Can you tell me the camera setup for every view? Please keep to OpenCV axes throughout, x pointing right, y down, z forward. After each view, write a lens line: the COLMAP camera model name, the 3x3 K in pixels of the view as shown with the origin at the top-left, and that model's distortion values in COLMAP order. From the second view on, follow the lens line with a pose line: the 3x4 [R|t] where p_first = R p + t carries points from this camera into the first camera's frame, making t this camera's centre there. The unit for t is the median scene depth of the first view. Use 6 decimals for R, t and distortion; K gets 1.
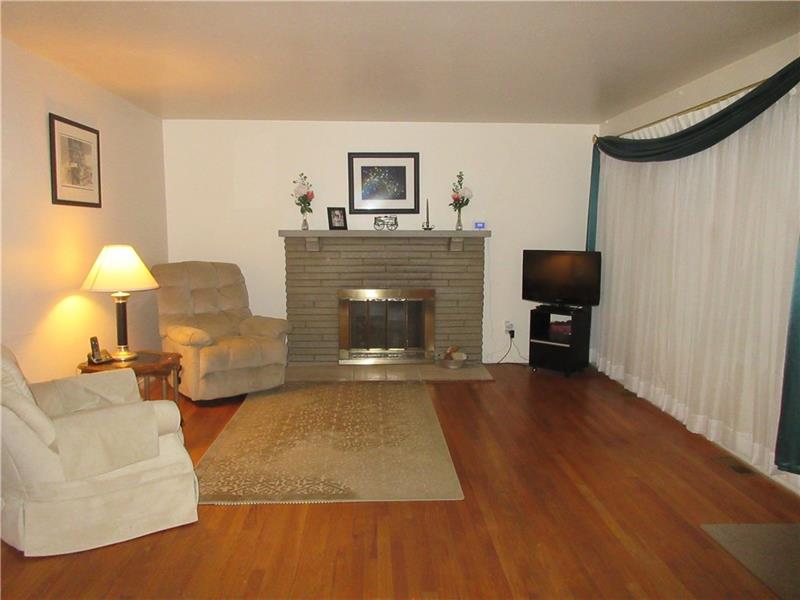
lens RADIAL K [[597.1, 0, 400.4], [0, 597.1, 298.1], [0, 0, 1]] dist [0.009062, 0.005709]
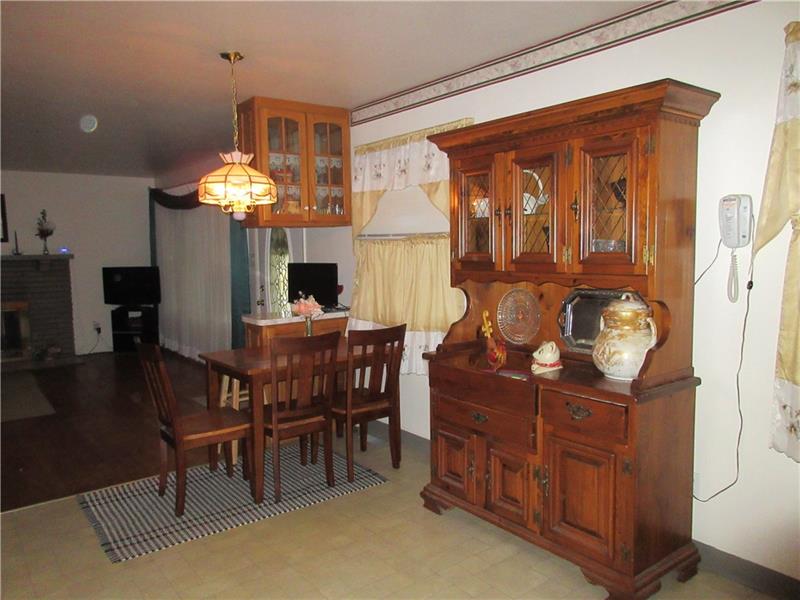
lens RADIAL K [[597.1, 0, 400.5], [0, 597.1, 295.9], [0, 0, 1]] dist [0.009062, 0.005709]
pose [[0.818429, -0.066365, 0.570762, -0.021427], [0.082886, 0.996555, -0.002978, 0.045117], [-0.568597, 0.049746, 0.821110, -0.513352]]
